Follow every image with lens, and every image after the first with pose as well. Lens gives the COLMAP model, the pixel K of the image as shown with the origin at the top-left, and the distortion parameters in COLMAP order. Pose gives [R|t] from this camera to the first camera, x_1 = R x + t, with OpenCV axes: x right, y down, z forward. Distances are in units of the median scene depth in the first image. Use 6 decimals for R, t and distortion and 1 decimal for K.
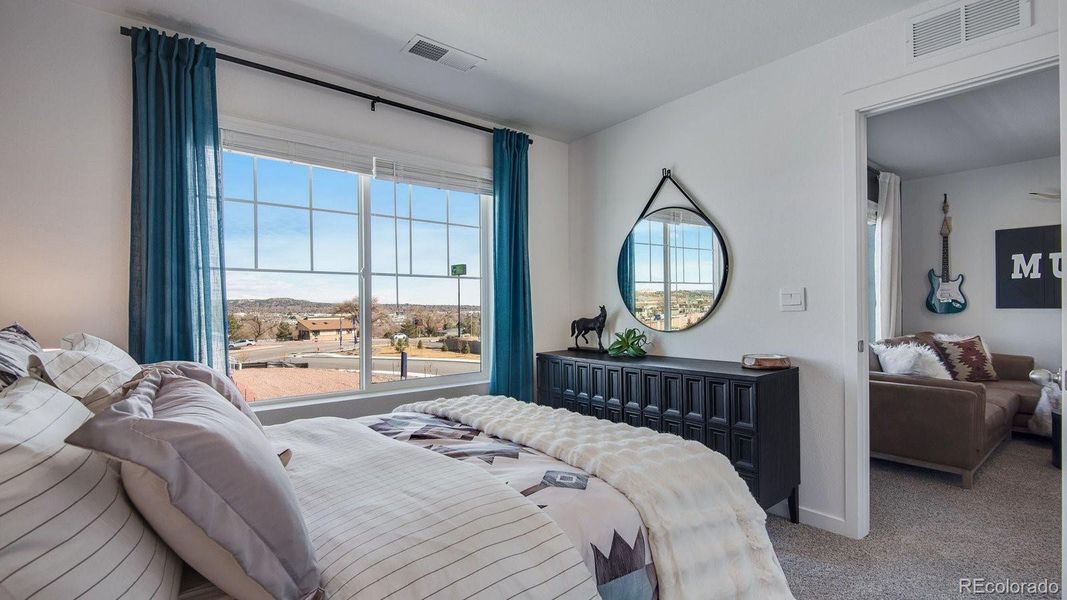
lens RADIAL K [[497.9, 0, 516.1], [0, 497.9, 304.3], [0, 0, 1]] dist [0.000455, -0.007704]
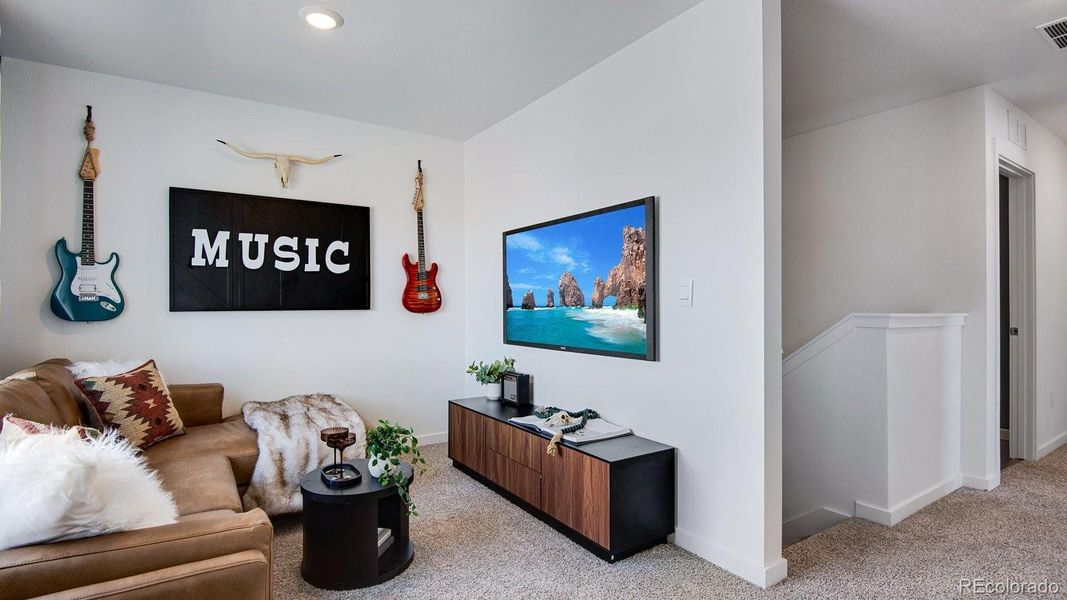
lens RADIAL K [[497.9, 0, 516.1], [0, 497.9, 304.3], [0, 0, 1]] dist [0.000455, -0.007704]
pose [[0.088694, 0.011501, 0.995992, 0.389194], [0.003128, 0.999925, -0.011824, 0.007948], [-0.996054, 0.004164, 0.088652, 0.515709]]
